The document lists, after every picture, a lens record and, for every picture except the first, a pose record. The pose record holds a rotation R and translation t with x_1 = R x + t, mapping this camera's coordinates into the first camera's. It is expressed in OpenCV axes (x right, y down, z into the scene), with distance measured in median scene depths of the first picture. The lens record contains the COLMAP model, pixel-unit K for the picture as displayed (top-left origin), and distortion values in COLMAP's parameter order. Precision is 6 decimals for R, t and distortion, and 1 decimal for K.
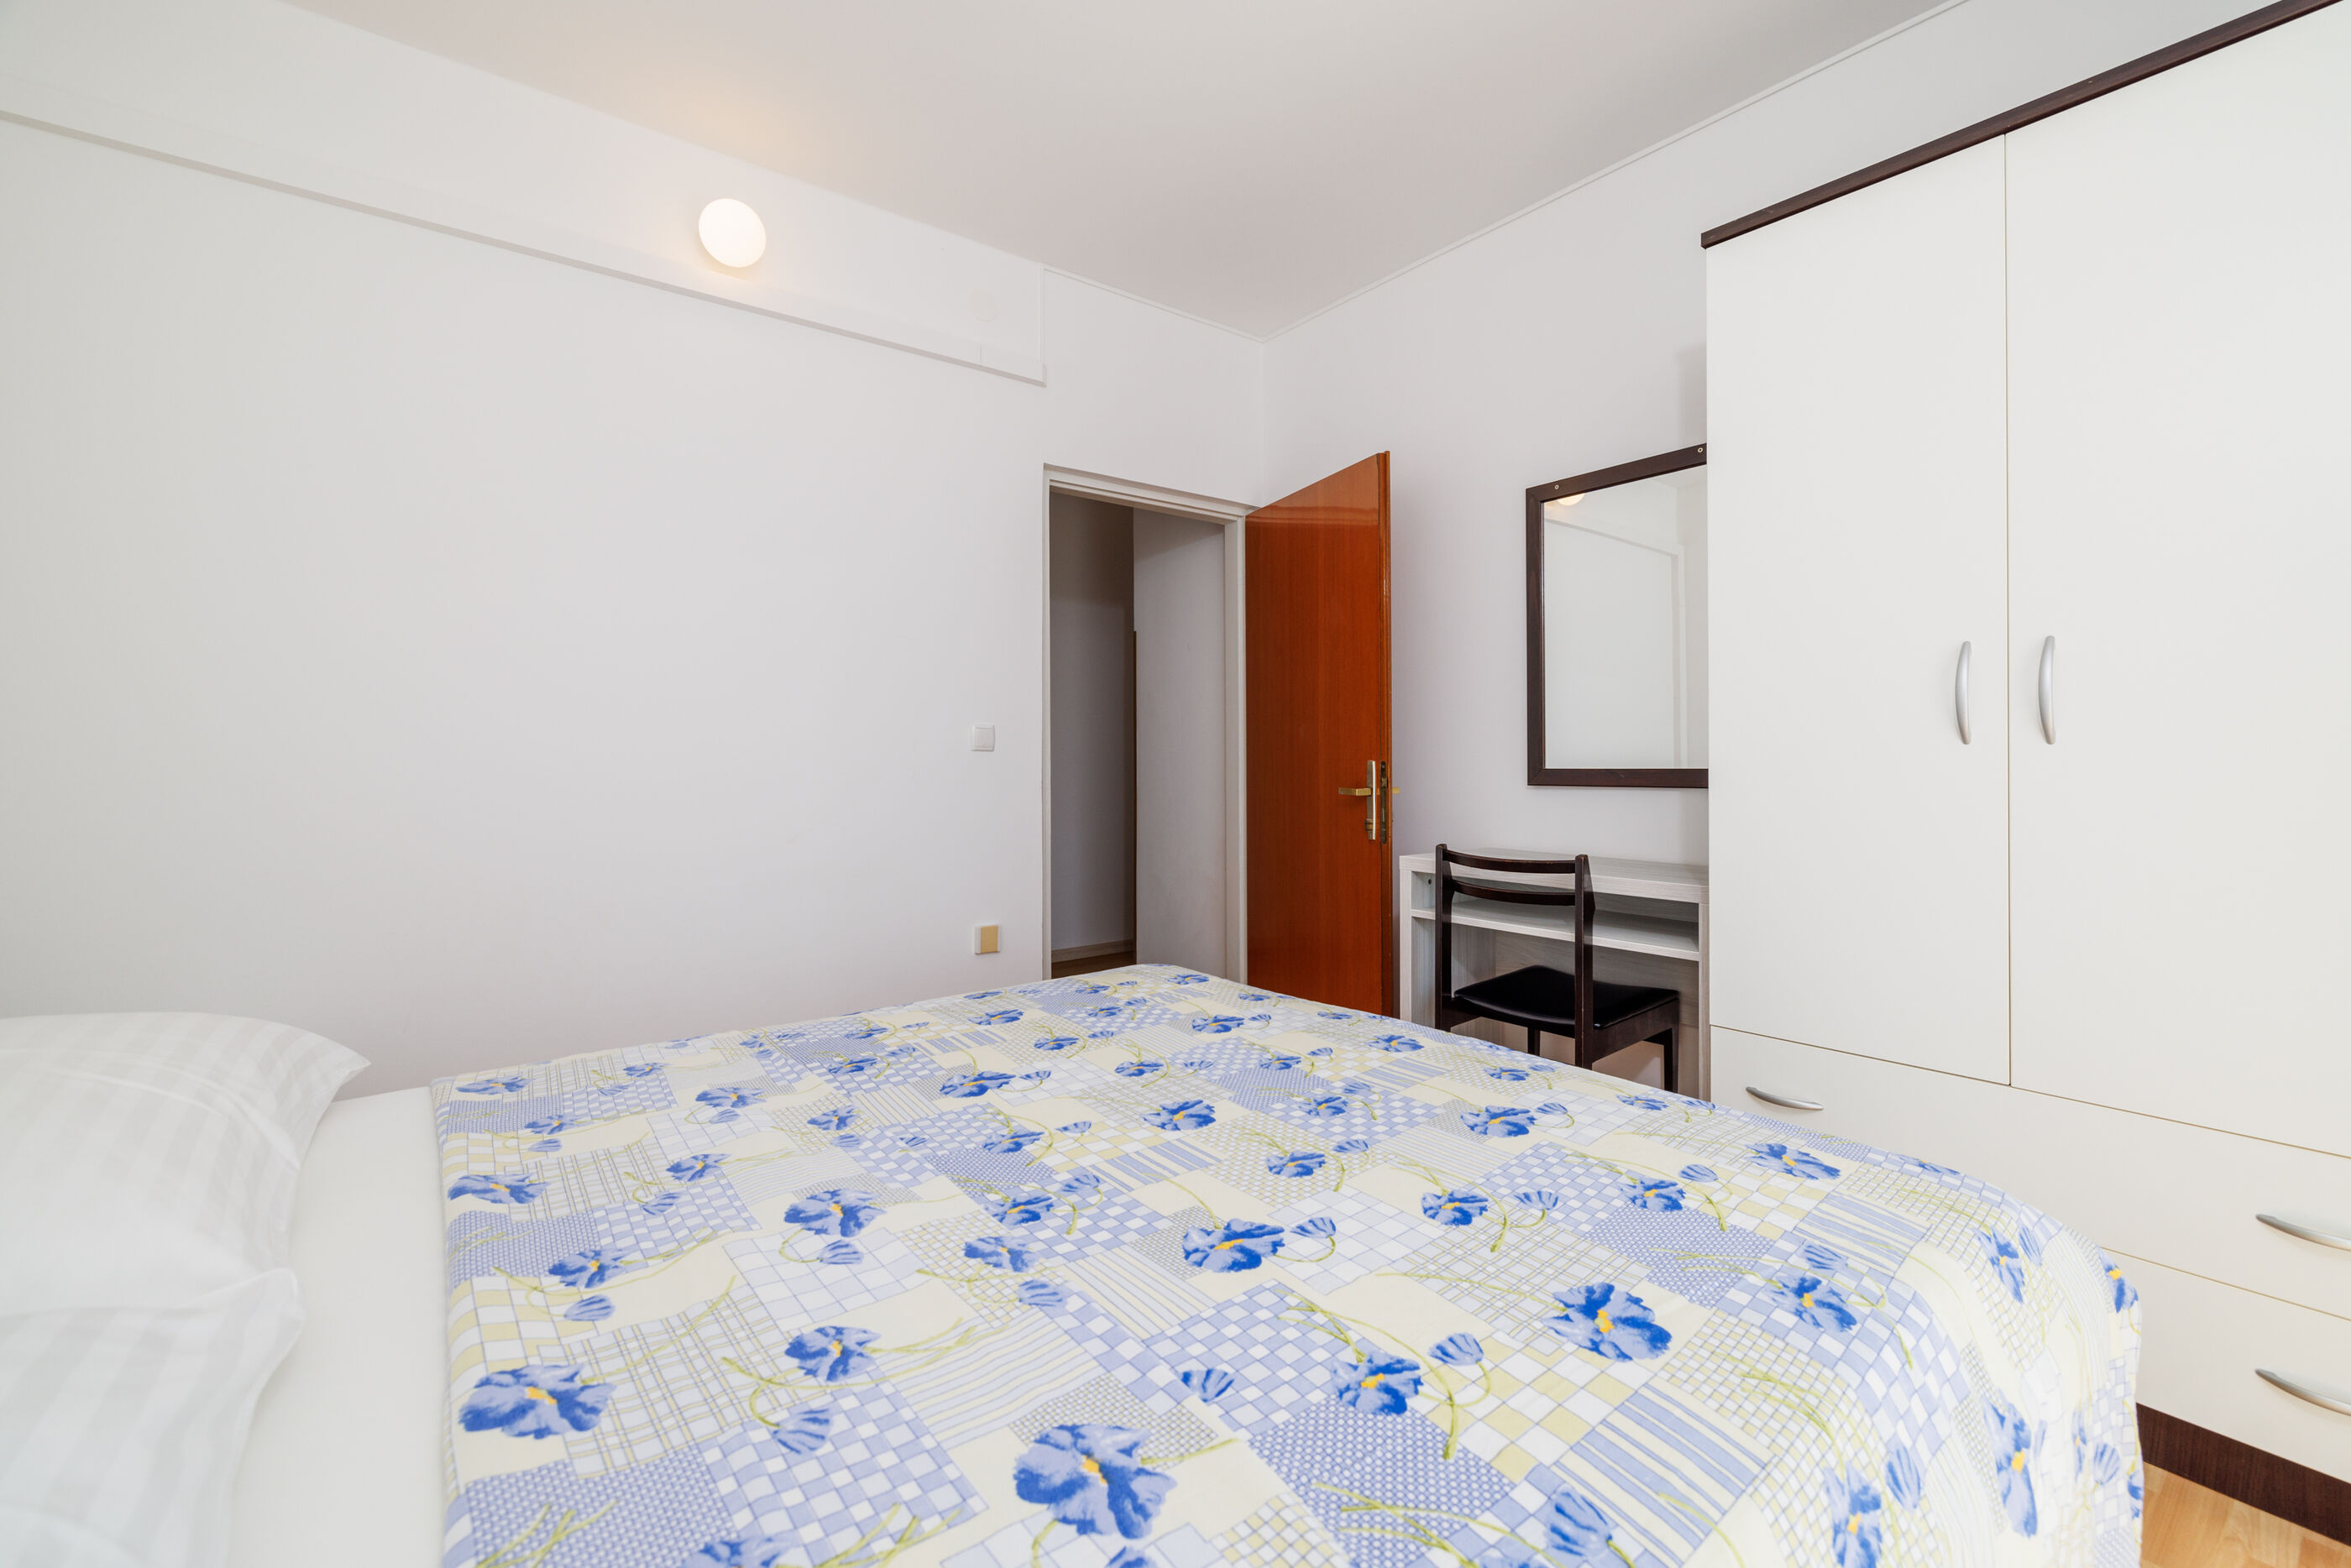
lens RADIAL K [[987.5, 0, 1183.8], [0, 987.5, 750.6], [0, 0, 1]] dist [-0.000319, 0.000074]
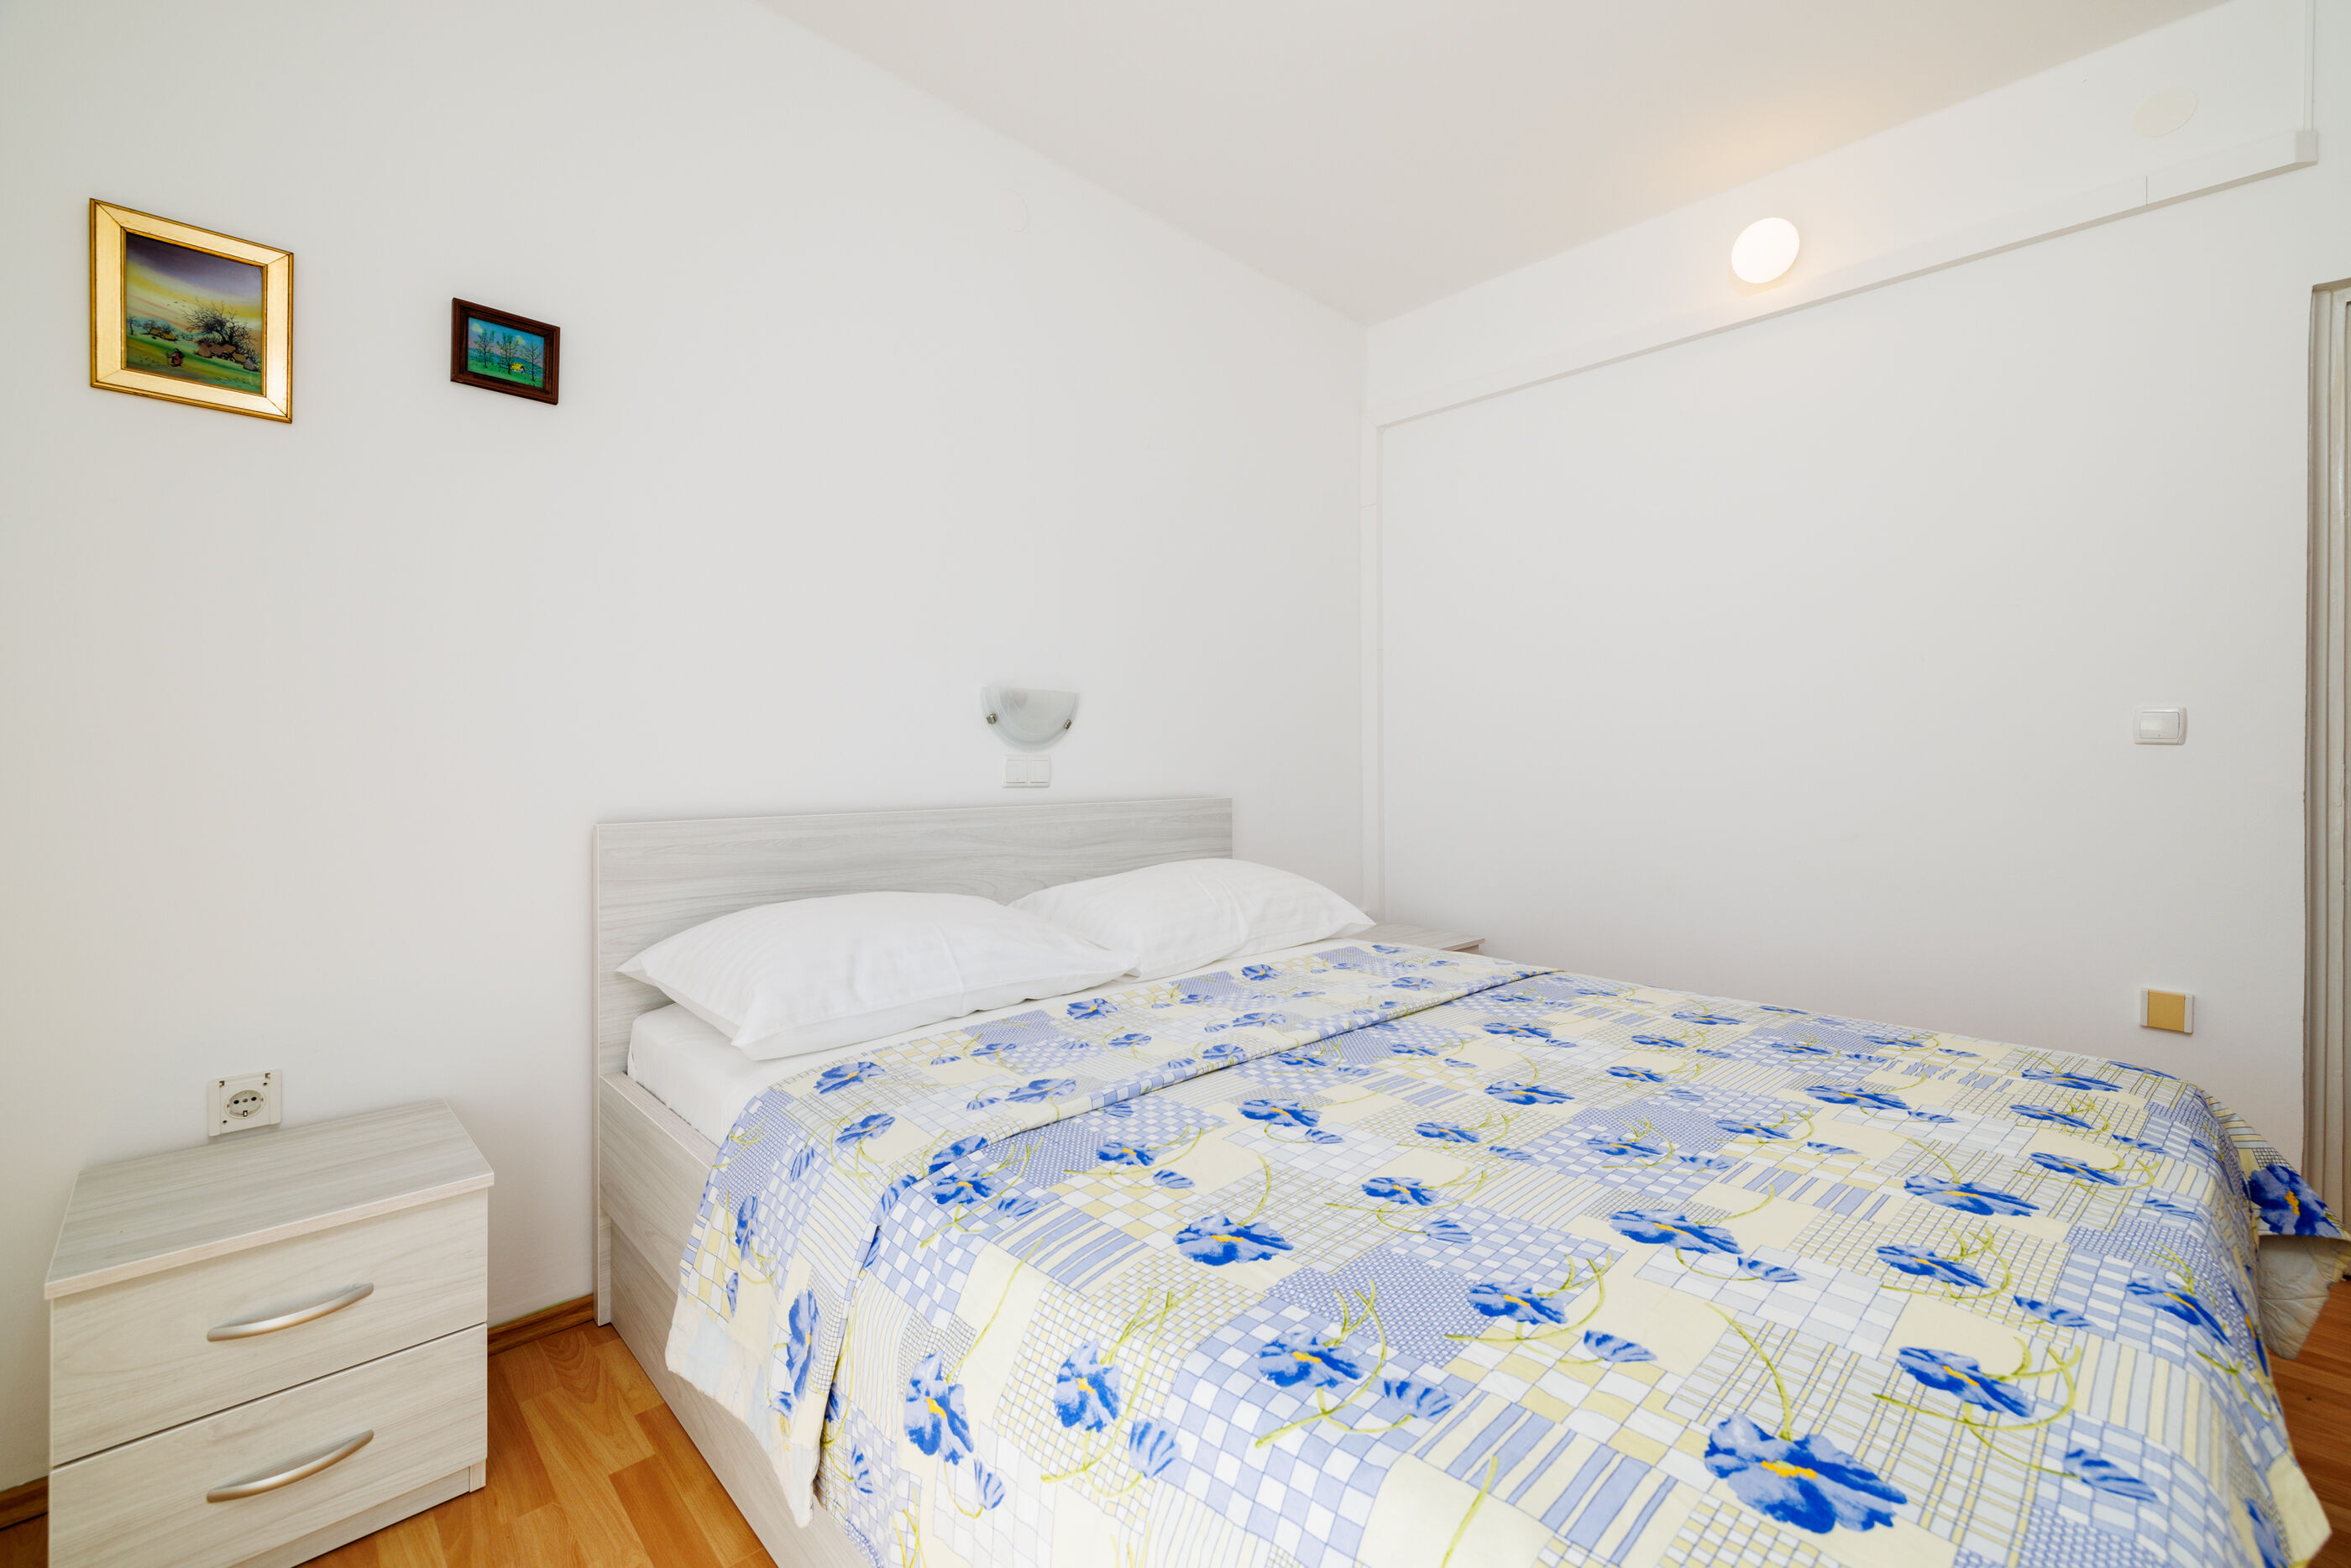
lens RADIAL K [[987.5, 0, 1183.8], [0, 987.5, 750.6], [0, 0, 1]] dist [-0.000319, 0.000074]
pose [[0.106520, 0.001661, -0.994309, 1.070232], [0.006039, 0.999979, 0.002317, -0.001405], [0.994292, -0.006251, 0.106508, 0.560320]]
